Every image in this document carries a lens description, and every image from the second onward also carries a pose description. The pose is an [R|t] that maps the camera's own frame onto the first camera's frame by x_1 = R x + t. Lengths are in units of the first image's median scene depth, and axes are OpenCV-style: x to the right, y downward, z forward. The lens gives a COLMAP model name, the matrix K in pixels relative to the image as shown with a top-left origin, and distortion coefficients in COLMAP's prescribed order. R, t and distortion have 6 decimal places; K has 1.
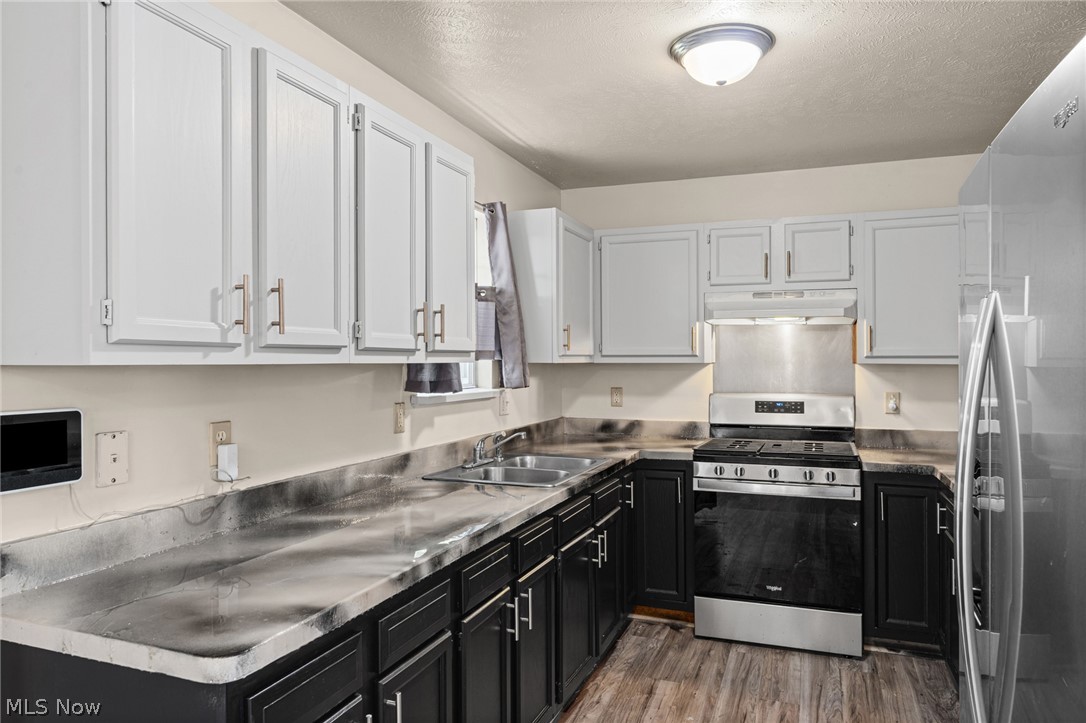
lens RADIAL K [[722.0, 0, 541.9], [0, 722.0, 363.2], [0, 0, 1]] dist [0.001788, 0.000058]
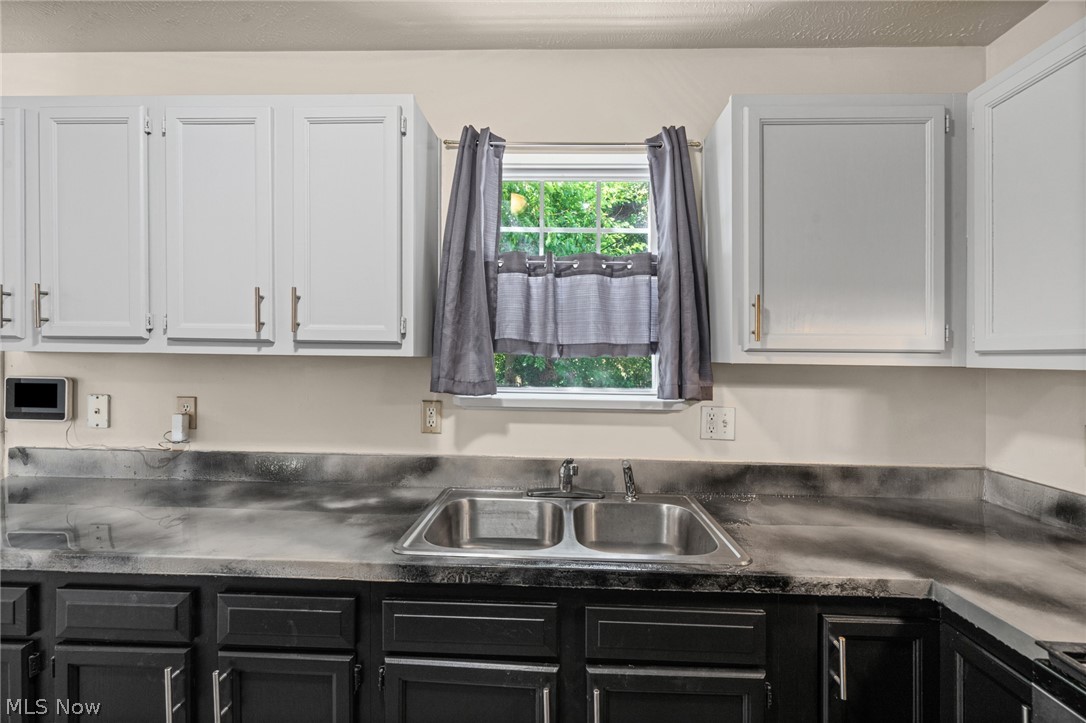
lens RADIAL K [[486.5, 0, 541.5], [0, 486.5, 361.4], [0, 0, 1]] dist [0.001192, 0.000049]
pose [[0.318563, 0.008371, -0.947865, 0.346702], [-0.018222, 0.999830, 0.002706, 0.000262], [0.947727, 0.016410, 0.318661, 0.742958]]
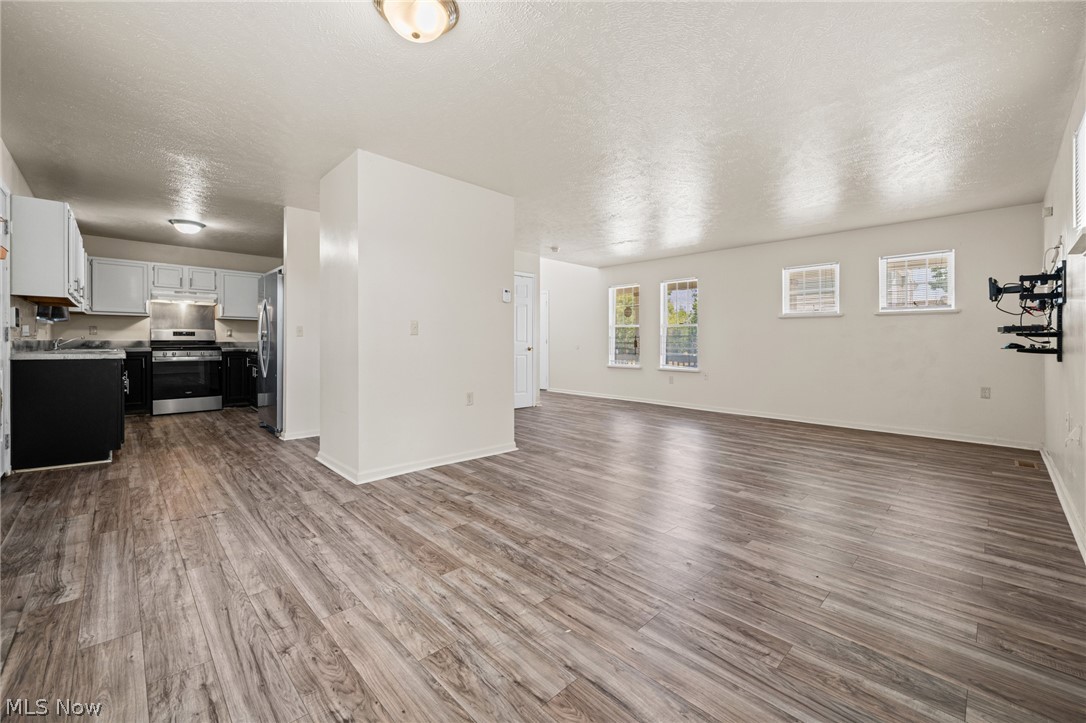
lens RADIAL K [[441.2, 0, 548.0], [0, 441.2, 340.8], [0, 0, 1]] dist [0.000607, -0.000008]
pose [[0.417795, 0.000505, 0.908541, -0.715517], [-0.005330, 0.999984, 0.001895, 0.089792], [-0.908526, -0.005635, 0.417791, -1.105014]]
